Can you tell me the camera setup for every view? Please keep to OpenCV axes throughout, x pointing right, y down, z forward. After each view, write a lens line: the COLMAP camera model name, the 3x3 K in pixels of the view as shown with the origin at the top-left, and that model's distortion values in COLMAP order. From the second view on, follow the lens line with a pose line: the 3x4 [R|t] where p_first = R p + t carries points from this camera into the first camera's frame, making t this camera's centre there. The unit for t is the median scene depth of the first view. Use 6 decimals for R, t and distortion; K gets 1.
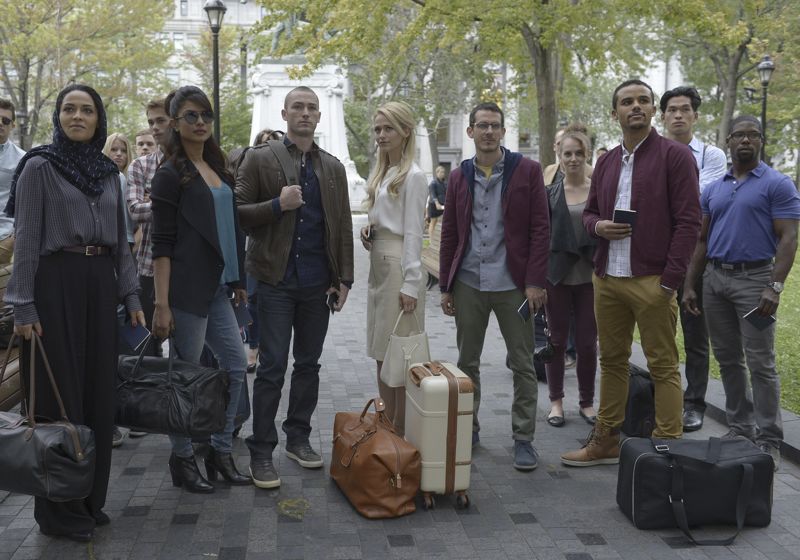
lens RADIAL K [[795.1, 0, 342.3], [0, 795.1, 282.2], [0, 0, 1]] dist [0.012902, 0.004298]
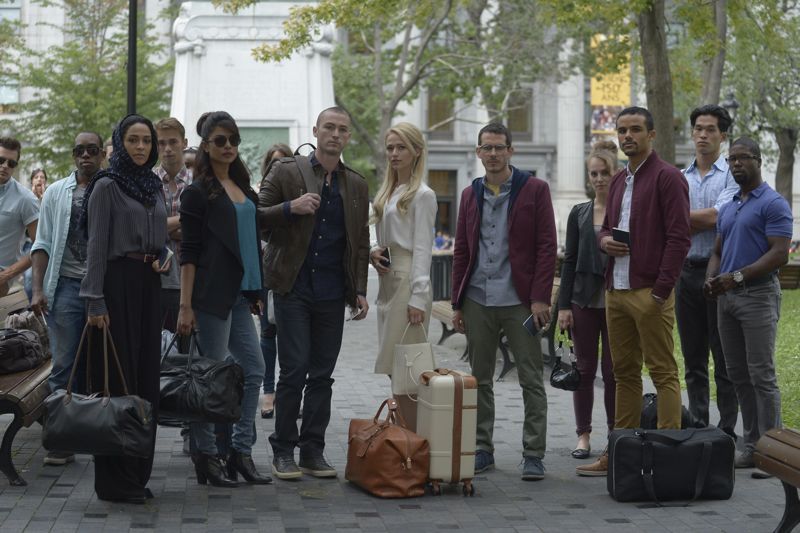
lens RADIAL K [[1585.7, 0, 400.0], [0, 1585.7, 266.5], [0, 0, 1]] dist [-0.359167, 0.325962]
pose [[0.998881, 0.001670, 0.047257, -0.041012], [0.002512, 0.996091, -0.088299, 0.145836], [-0.047220, 0.088319, 0.994972, -1.069461]]
